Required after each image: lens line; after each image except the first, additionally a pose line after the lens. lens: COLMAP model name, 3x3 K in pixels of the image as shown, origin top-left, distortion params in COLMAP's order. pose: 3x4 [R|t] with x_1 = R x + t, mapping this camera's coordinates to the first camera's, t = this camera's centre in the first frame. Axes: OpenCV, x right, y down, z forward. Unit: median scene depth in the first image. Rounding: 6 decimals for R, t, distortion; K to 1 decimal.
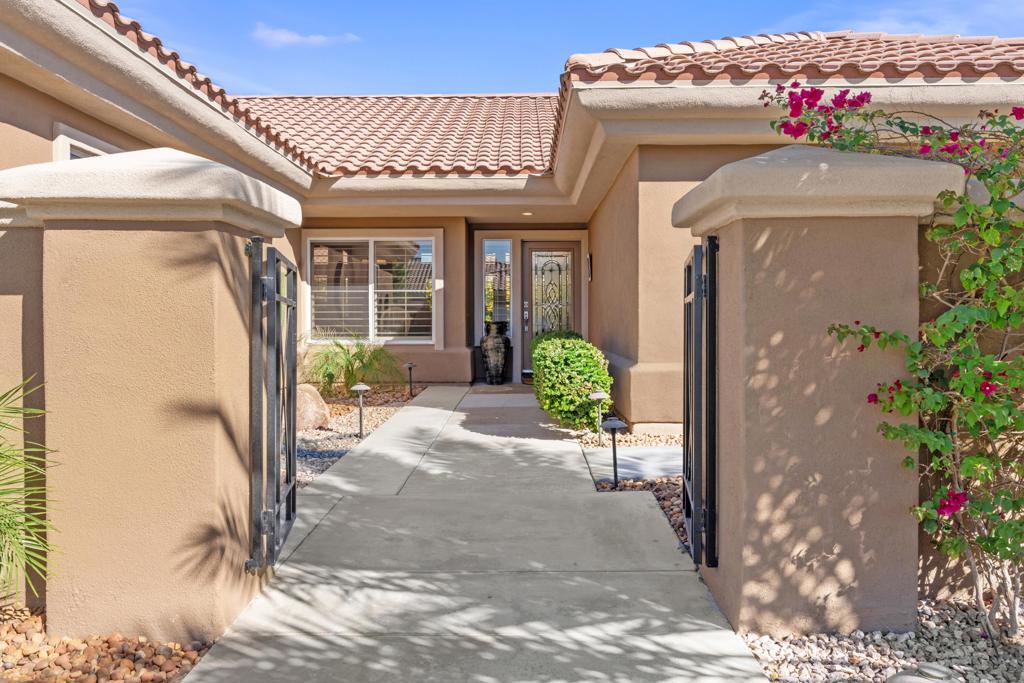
lens RADIAL K [[788.6, 0, 511.9], [0, 788.6, 342.5], [0, 0, 1]] dist [0.008204, -0.003247]
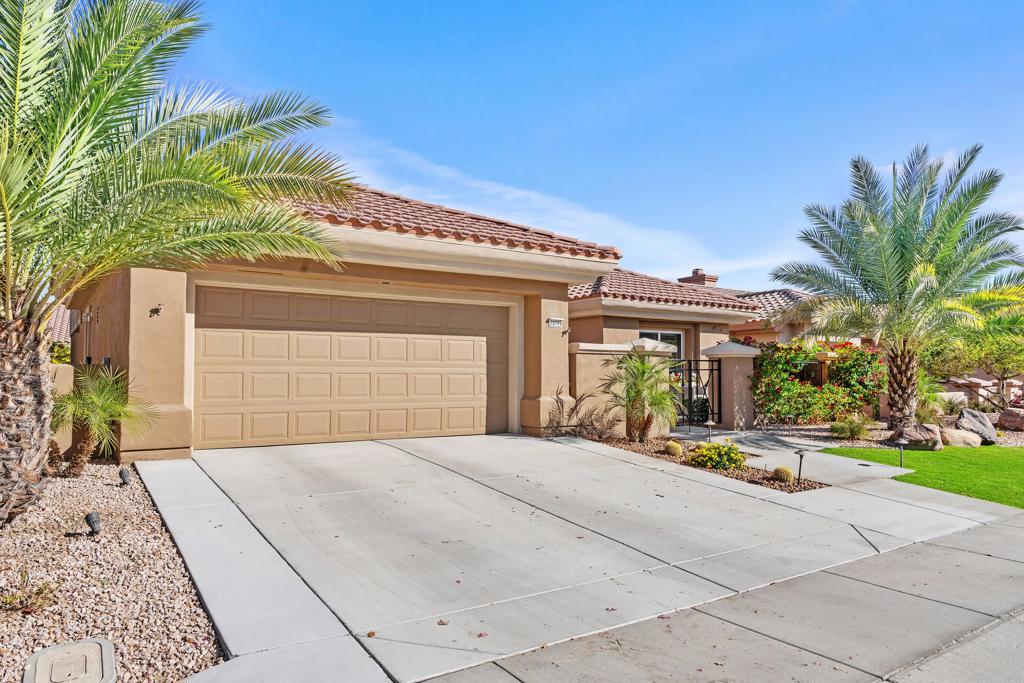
lens RADIAL K [[664.1, 0, 508.9], [0, 664.1, 343.7], [0, 0, 1]] dist [-0.008153, -0.003614]
pose [[0.816895, 0.030016, 0.576005, -1.015448], [0.015784, 0.997108, -0.074345, 0.020735], [-0.576571, 0.069824, 0.814058, -0.526581]]
